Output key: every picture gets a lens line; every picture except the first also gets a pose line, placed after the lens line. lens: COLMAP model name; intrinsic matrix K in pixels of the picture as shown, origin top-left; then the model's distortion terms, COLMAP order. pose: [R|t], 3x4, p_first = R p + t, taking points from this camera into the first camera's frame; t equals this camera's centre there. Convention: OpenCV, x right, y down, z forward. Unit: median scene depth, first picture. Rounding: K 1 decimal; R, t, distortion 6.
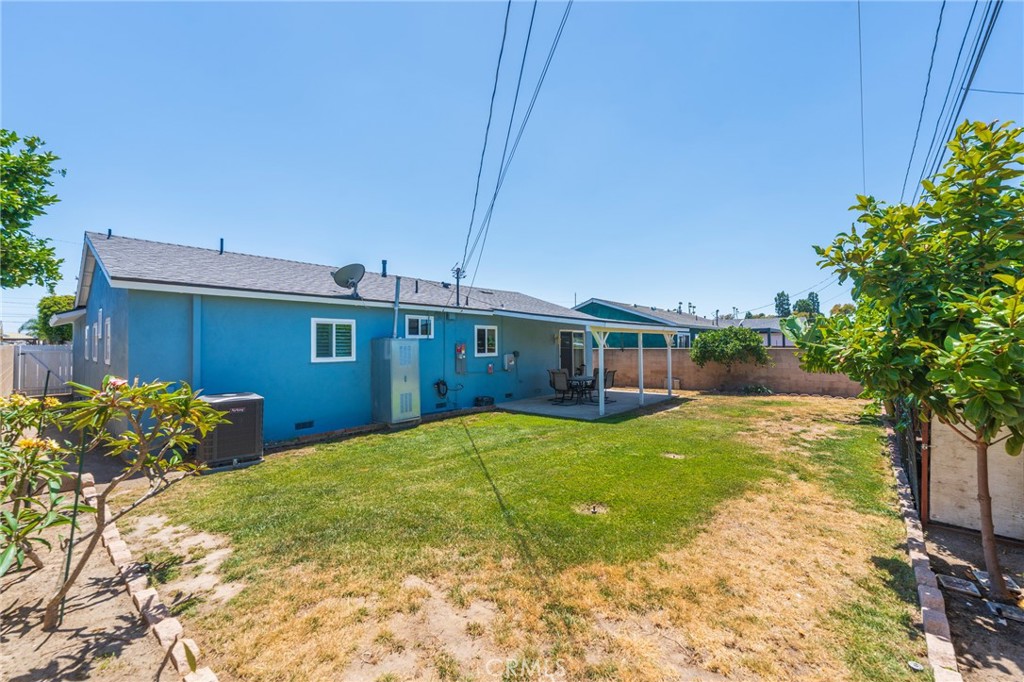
lens RADIAL K [[414.7, 0, 510.1], [0, 414.7, 341.9], [0, 0, 1]] dist [0.000255, -0.000923]
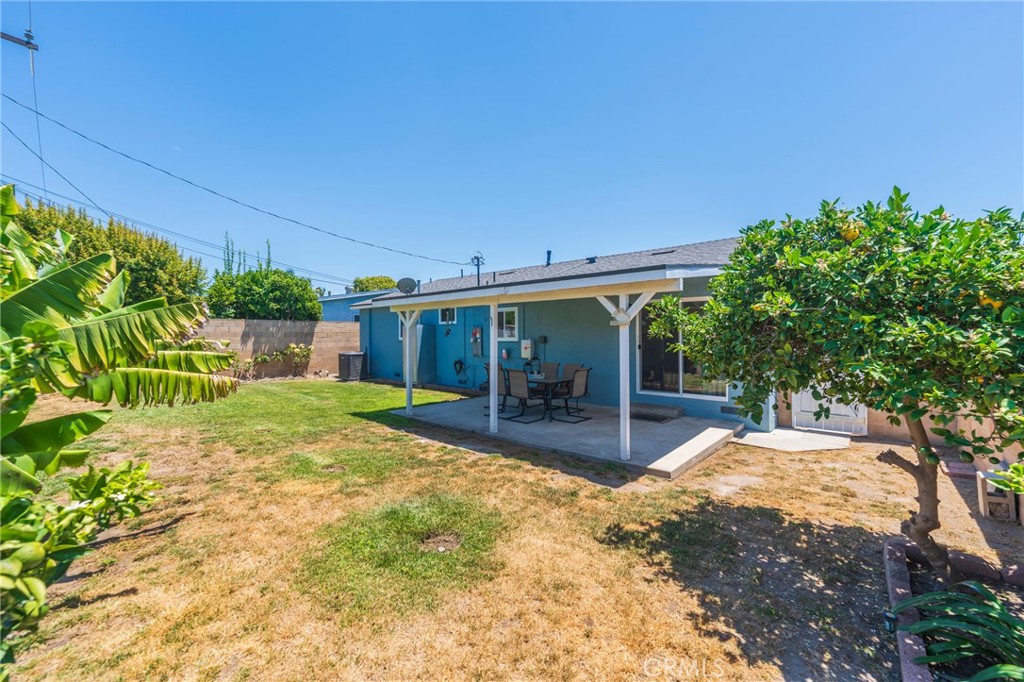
lens RADIAL K [[414.7, 0, 512.4], [0, 414.7, 341.2], [0, 0, 1]] dist [0.000255, -0.000923]
pose [[0.006219, 0.014824, -0.999871, 0.932662], [0.010408, 0.999835, 0.014888, 0.022925], [0.999927, -0.010499, 0.006063, 1.082101]]
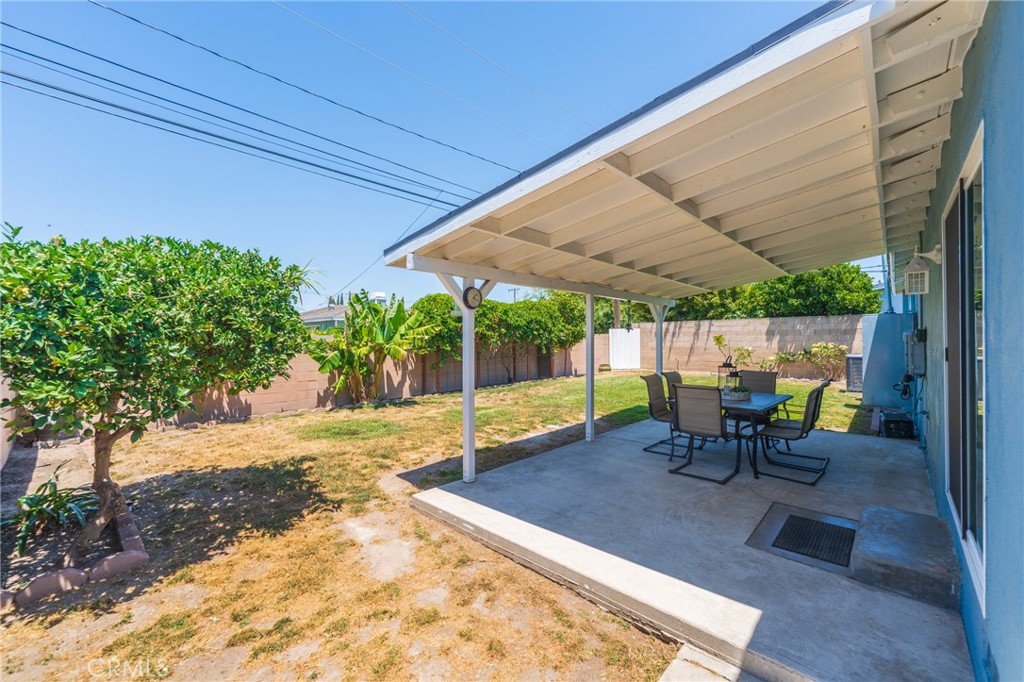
lens RADIAL K [[414.7, 0, 511.5], [0, 414.7, 338.8], [0, 0, 1]] dist [0.000255, -0.000923]
pose [[-0.999290, 0.008913, 0.036599, 0.412812], [0.008511, 0.999902, -0.011110, 0.038901], [-0.036694, -0.010791, -0.999268, 1.589355]]
